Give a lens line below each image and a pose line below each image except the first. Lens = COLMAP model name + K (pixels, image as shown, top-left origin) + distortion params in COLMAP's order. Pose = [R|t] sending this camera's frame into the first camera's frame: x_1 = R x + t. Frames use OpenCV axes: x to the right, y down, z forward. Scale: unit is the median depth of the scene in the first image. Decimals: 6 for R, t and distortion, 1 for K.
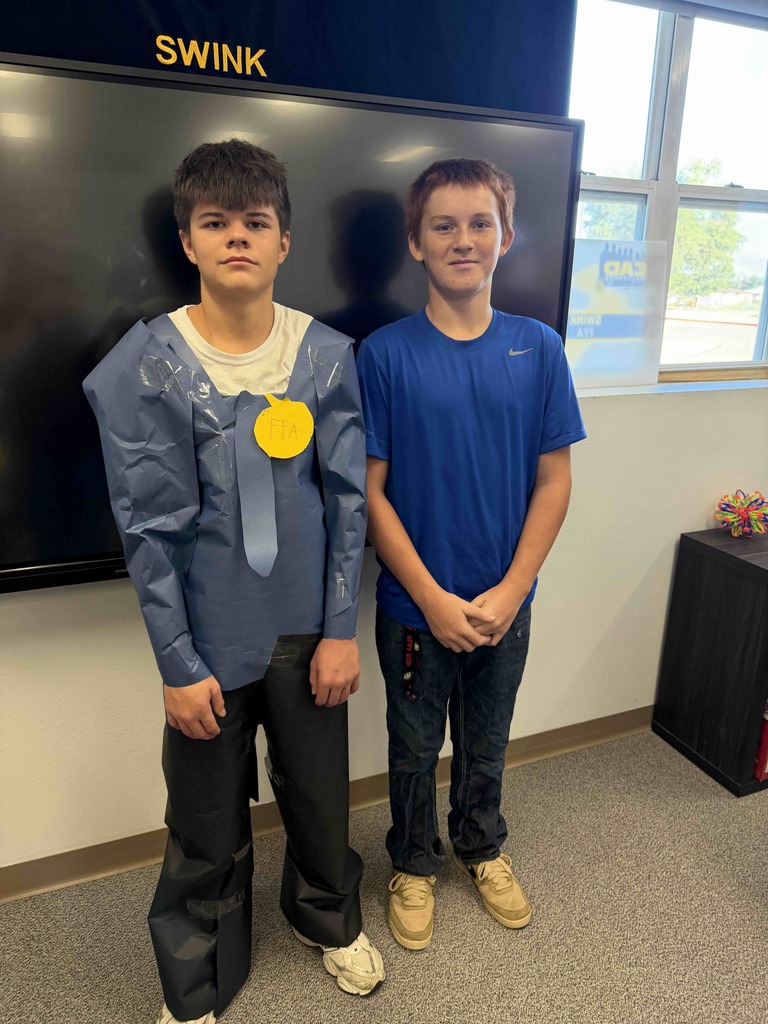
lens RADIAL K [[720.9, 0, 375.4], [0, 720.9, 515.5], [0, 0, 1]] dist [0.011136, -0.017581]
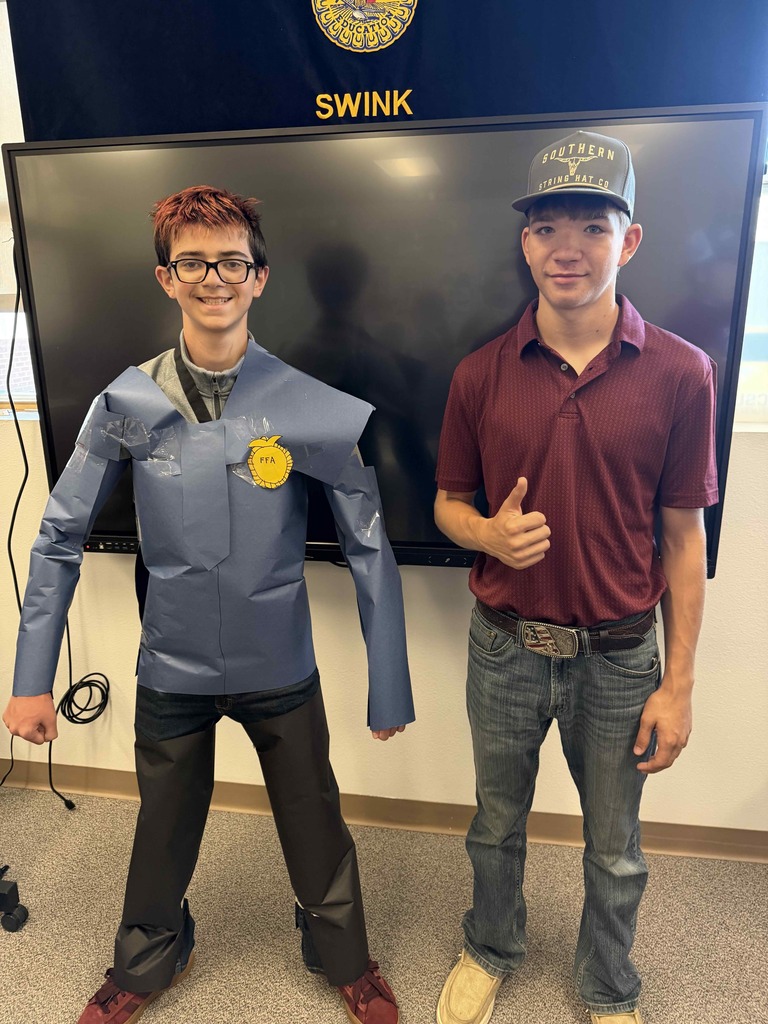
lens RADIAL K [[720.9, 0, 376.3], [0, 720.9, 514.0], [0, 0, 1]] dist [0.011136, -0.017581]
pose [[0.855019, 0.121447, -0.504175, 0.336247], [-0.131996, 0.991138, 0.014900, -0.024912], [0.501517, 0.053809, 0.863473, 0.067401]]
